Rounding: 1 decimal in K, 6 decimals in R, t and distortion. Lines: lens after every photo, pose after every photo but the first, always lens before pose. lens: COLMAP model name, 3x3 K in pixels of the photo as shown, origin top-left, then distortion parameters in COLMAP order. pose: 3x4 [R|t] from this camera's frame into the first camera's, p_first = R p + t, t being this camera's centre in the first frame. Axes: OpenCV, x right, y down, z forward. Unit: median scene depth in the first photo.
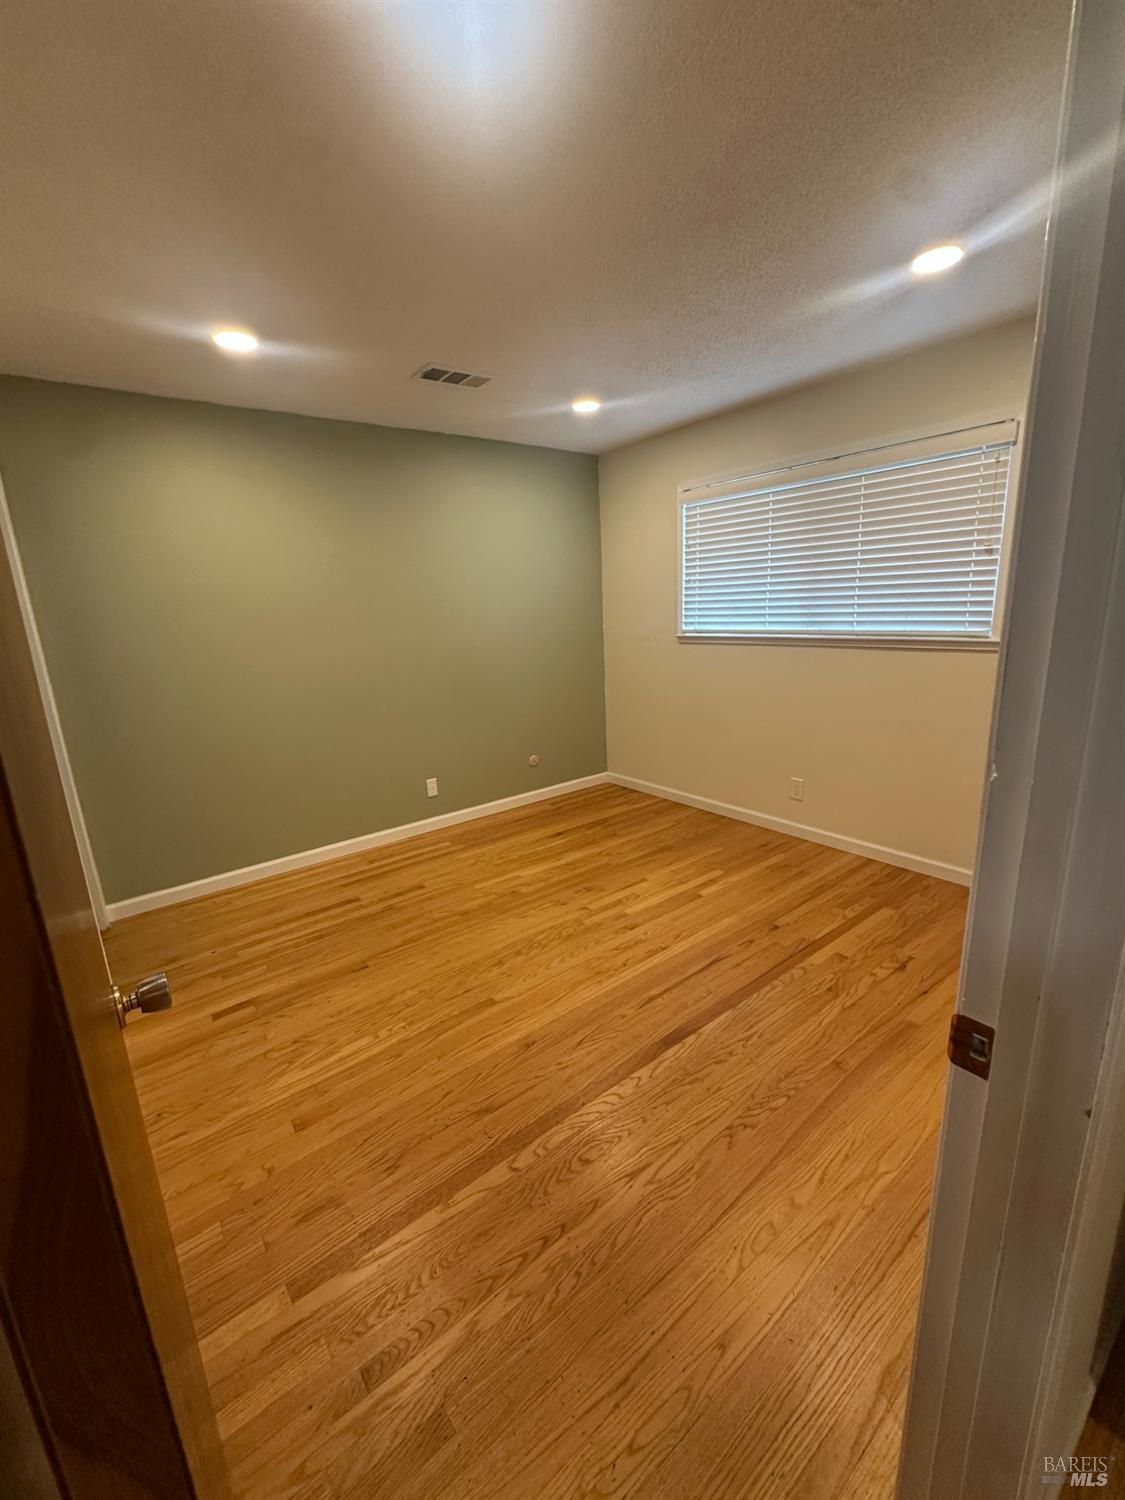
lens RADIAL K [[618.8, 0, 559.6], [0, 618.8, 752.5], [0, 0, 1]] dist [-0.001264, -0.000156]
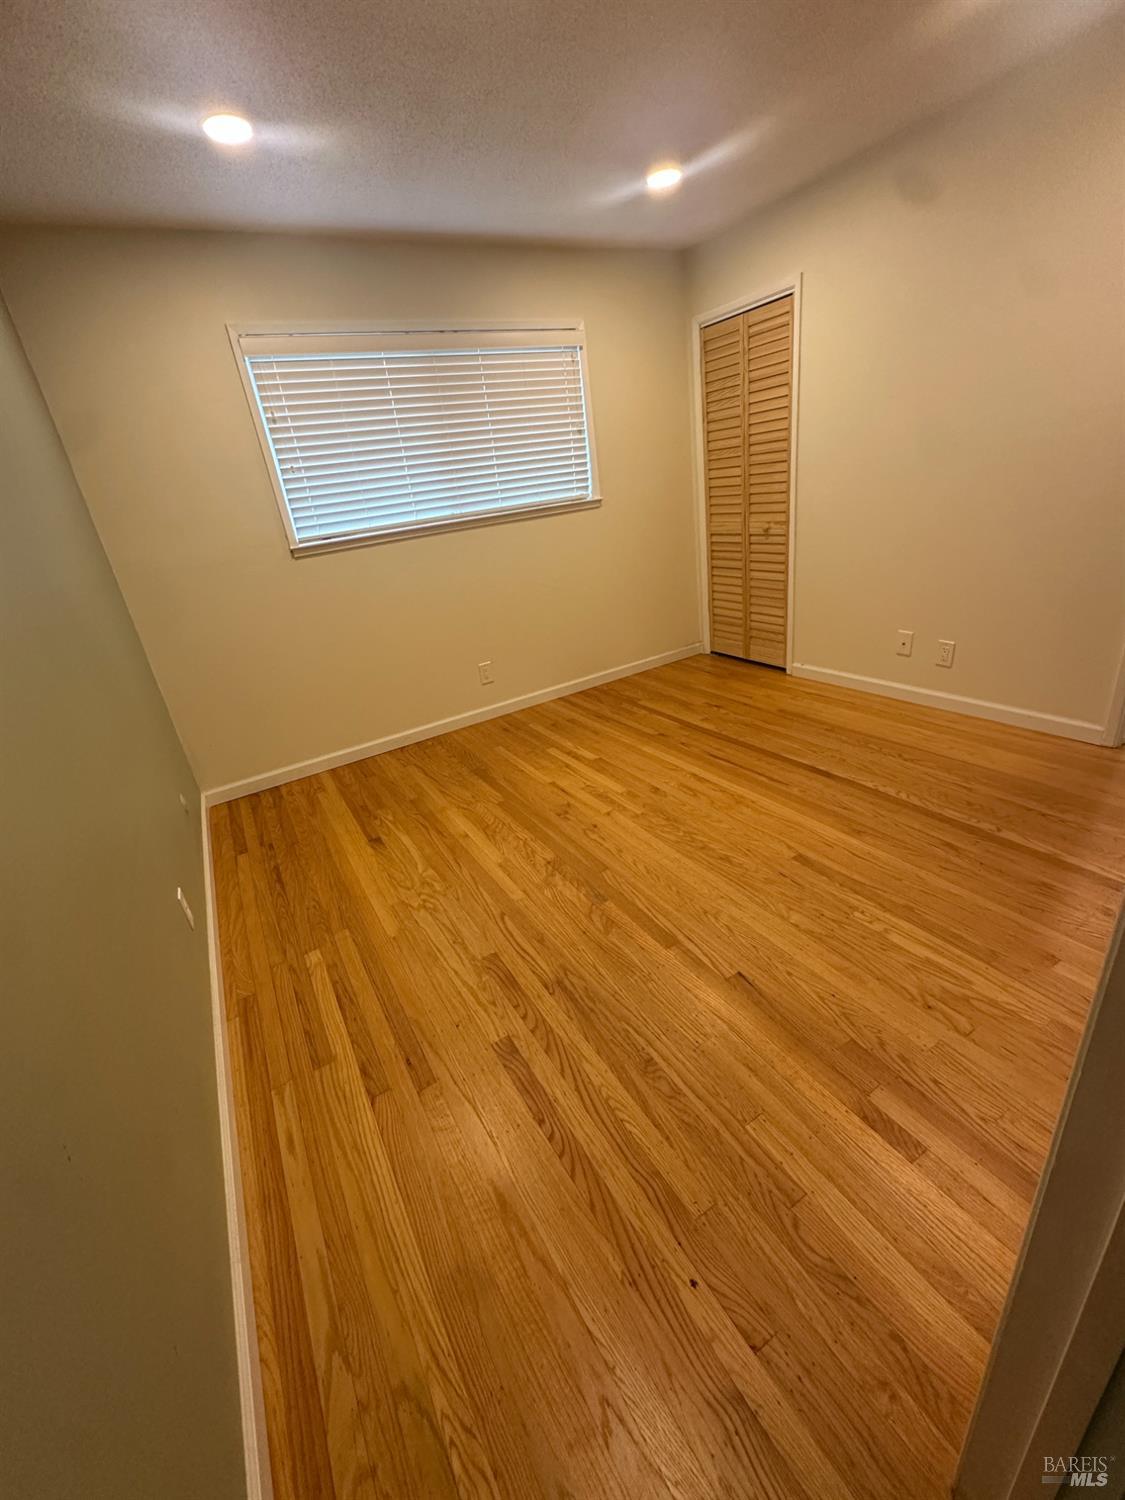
lens RADIAL K [[618.8, 0, 559.6], [0, 618.8, 752.5], [0, 0, 1]] dist [-0.001264, -0.000156]
pose [[0.135395, -0.371578, 0.918476, -0.678474], [0.351630, 0.884689, 0.306075, -0.109443], [-0.926296, 0.281522, 0.250440, 0.740832]]
